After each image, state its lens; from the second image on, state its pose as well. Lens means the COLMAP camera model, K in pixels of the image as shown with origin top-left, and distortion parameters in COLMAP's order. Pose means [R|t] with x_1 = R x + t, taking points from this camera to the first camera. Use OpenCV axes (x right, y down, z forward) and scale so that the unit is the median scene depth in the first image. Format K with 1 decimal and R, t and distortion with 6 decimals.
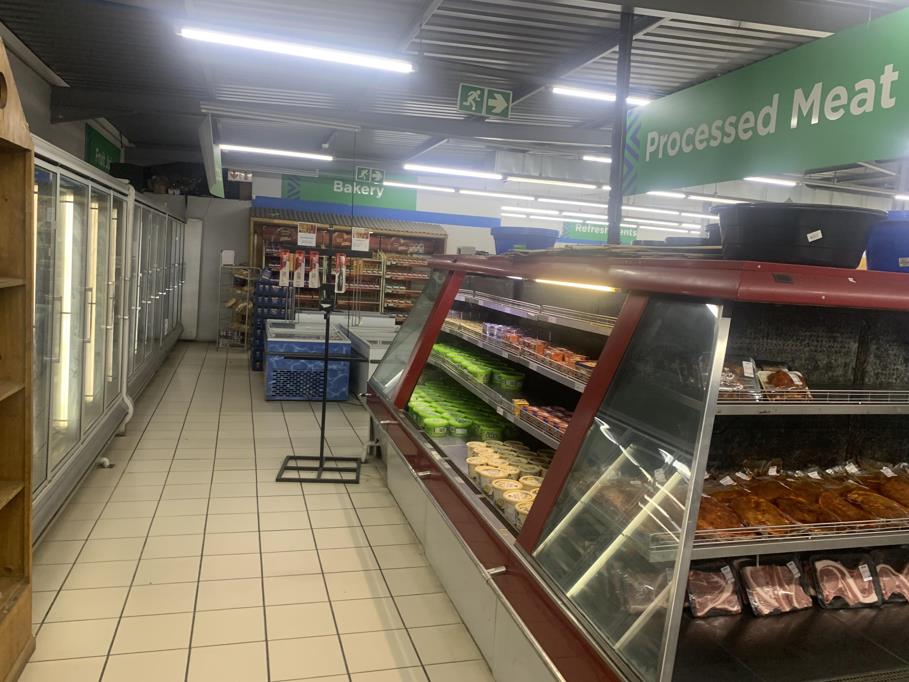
lens RADIAL K [[709.2, 0, 457.2], [0, 709.2, 340.6], [0, 0, 1]] dist [-0.003129, -0.005334]
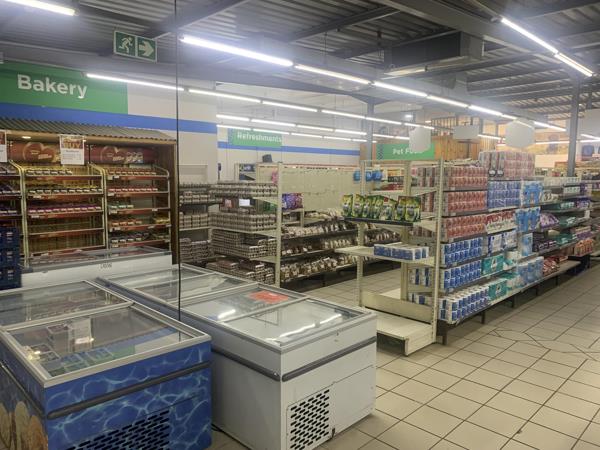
lens RADIAL K [[464.7, 0, 300.4], [0, 464.7, 220.5], [0, 0, 1]] dist [-0.012693, -0.002177]
pose [[0.881309, -0.114322, 0.458504, -0.152410], [0.105152, 0.993411, 0.045577, -0.061725], [-0.460693, 0.008045, 0.887523, 0.427294]]
